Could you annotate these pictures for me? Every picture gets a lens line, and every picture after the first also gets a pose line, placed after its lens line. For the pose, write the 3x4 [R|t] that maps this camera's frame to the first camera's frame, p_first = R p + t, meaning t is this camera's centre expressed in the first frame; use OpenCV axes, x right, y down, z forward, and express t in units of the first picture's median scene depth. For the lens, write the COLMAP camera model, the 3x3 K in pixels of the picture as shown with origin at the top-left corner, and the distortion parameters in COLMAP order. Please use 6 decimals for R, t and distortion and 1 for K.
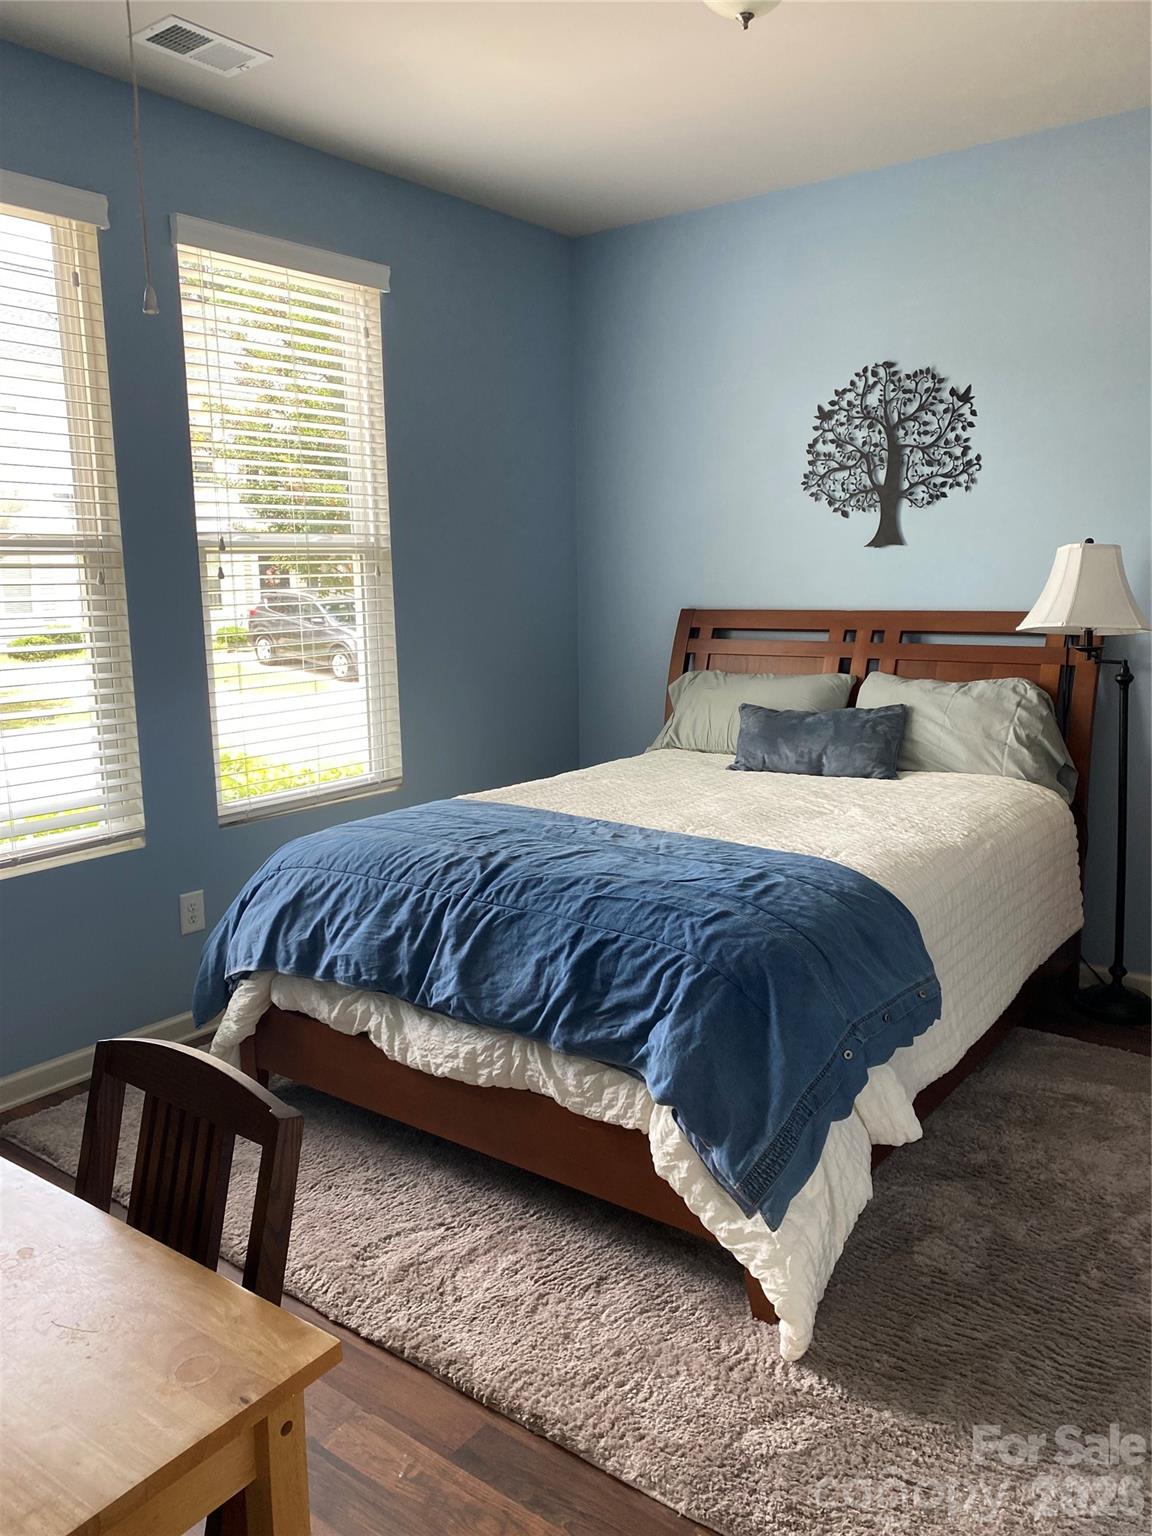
lens RADIAL K [[1171.3, 0, 578.9], [0, 1171.3, 761.6], [0, 0, 1]] dist [0.055171, -0.067381]
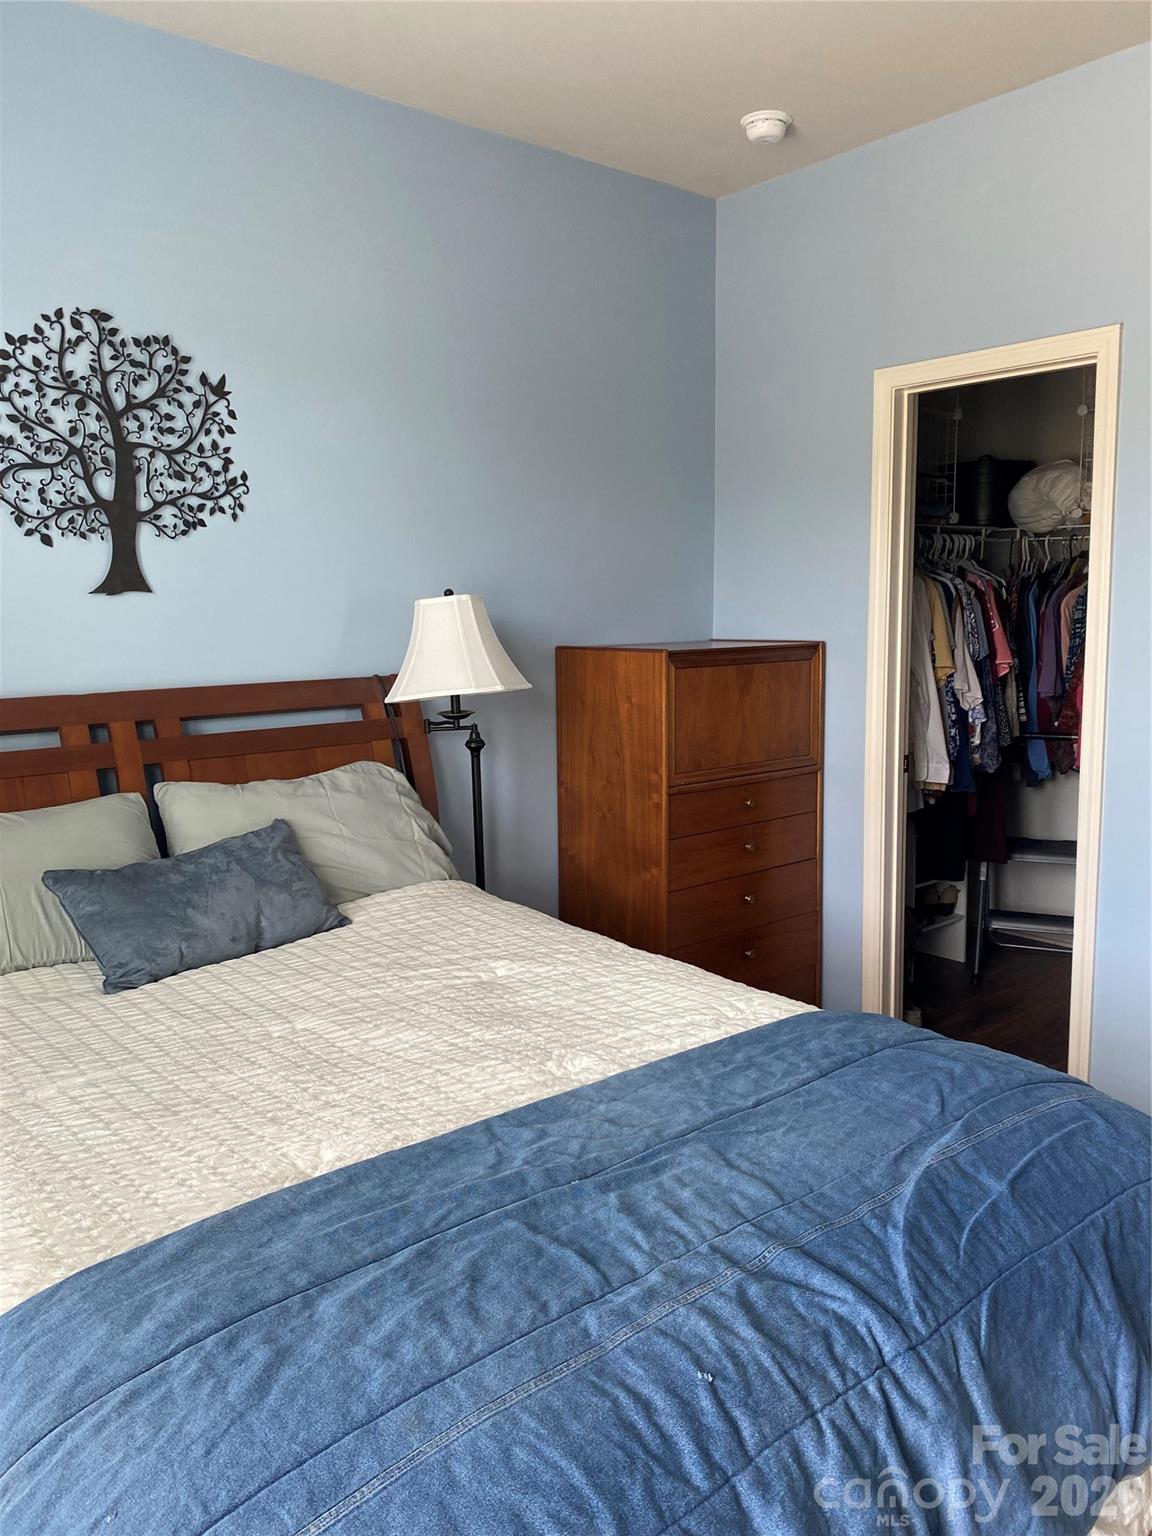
lens RADIAL K [[1171.3, 0, 578.0], [0, 1171.3, 776.5], [0, 0, 1]] dist [0.055171, -0.067381]
pose [[0.229937, -0.141021, 0.962934, -0.341697], [0.164418, 0.980852, 0.104384, -0.112212], [-0.959216, 0.134322, 0.248721, 0.620800]]
